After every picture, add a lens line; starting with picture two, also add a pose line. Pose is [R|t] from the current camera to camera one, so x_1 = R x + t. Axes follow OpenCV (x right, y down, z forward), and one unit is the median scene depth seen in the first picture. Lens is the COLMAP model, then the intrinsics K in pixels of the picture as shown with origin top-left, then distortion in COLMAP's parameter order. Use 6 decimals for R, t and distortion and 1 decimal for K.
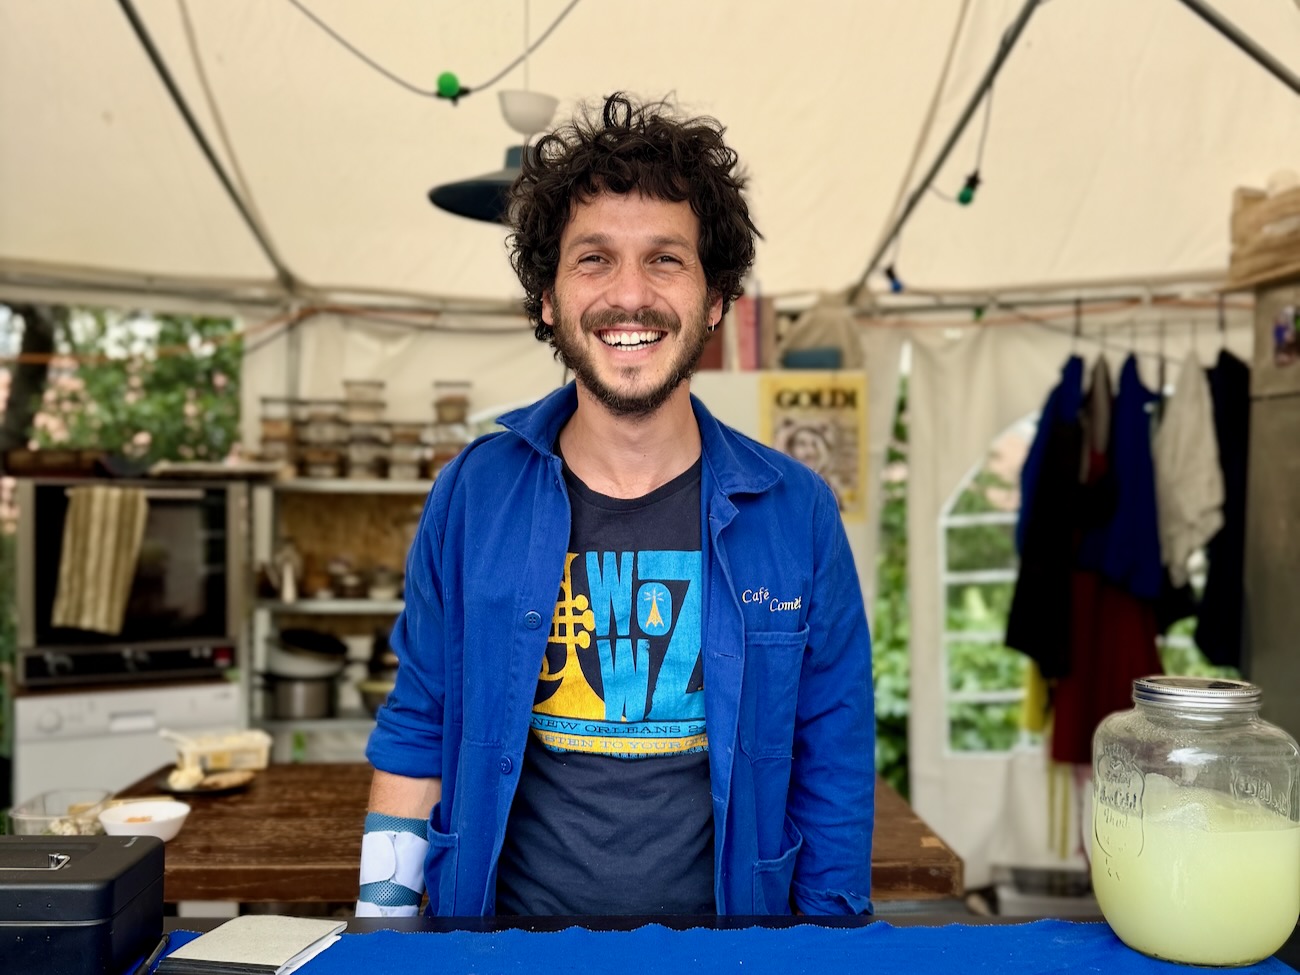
lens RADIAL K [[911.0, 0, 651.6], [0, 911.0, 483.0], [0, 0, 1]] dist [0.004173, 0.000102]
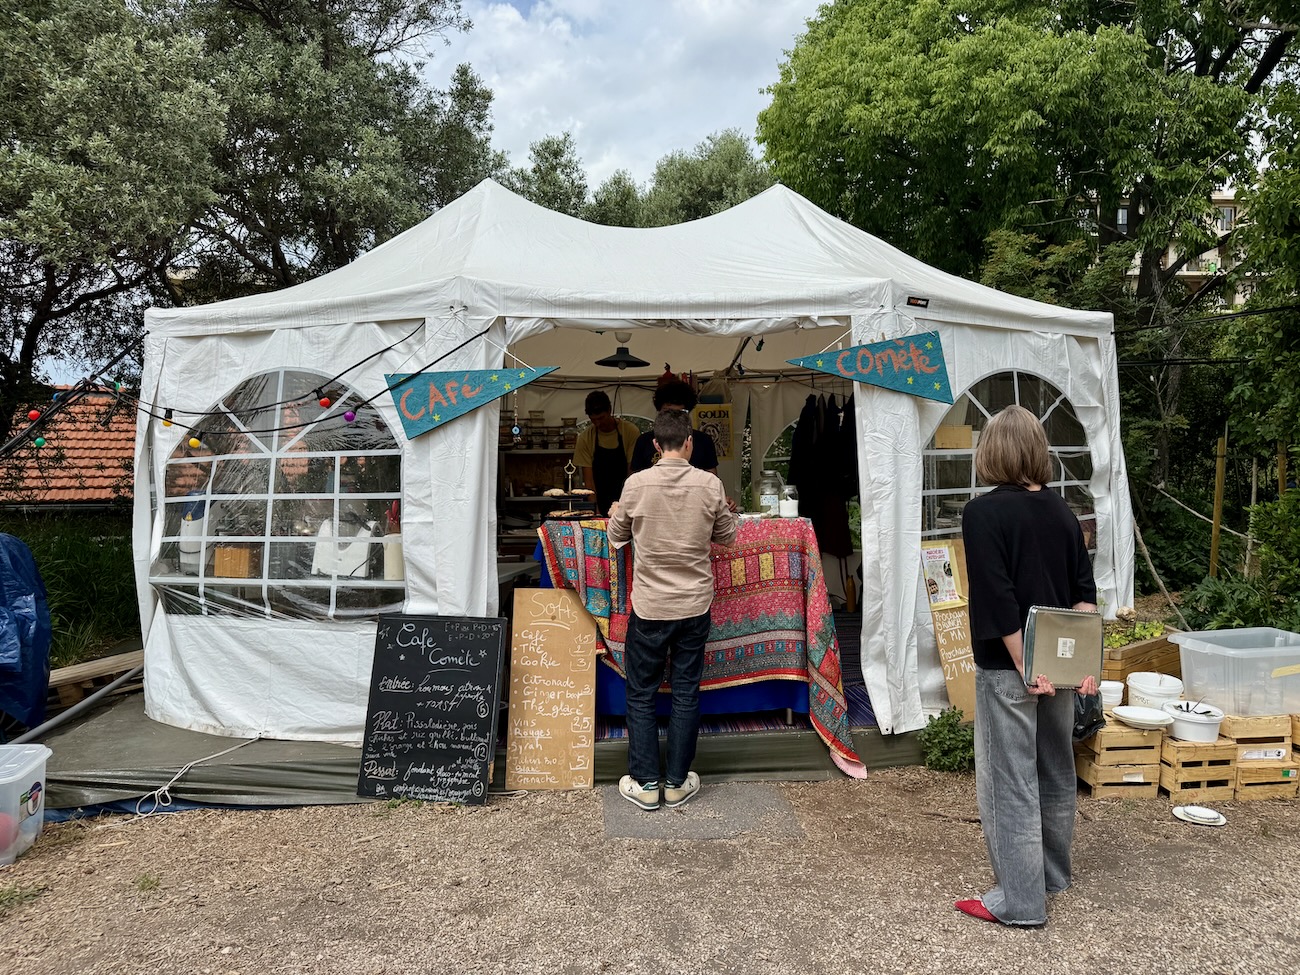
lens RADIAL K [[911.0, 0, 648.3], [0, 911.0, 488.4], [0, 0, 1]] dist [0.004173, 0.000102]
pose [[0.997074, -0.026197, 0.071817, -0.193231], [0.024902, 0.999512, 0.018878, 0.064347], [-0.072277, -0.017034, 0.997239, -1.555312]]
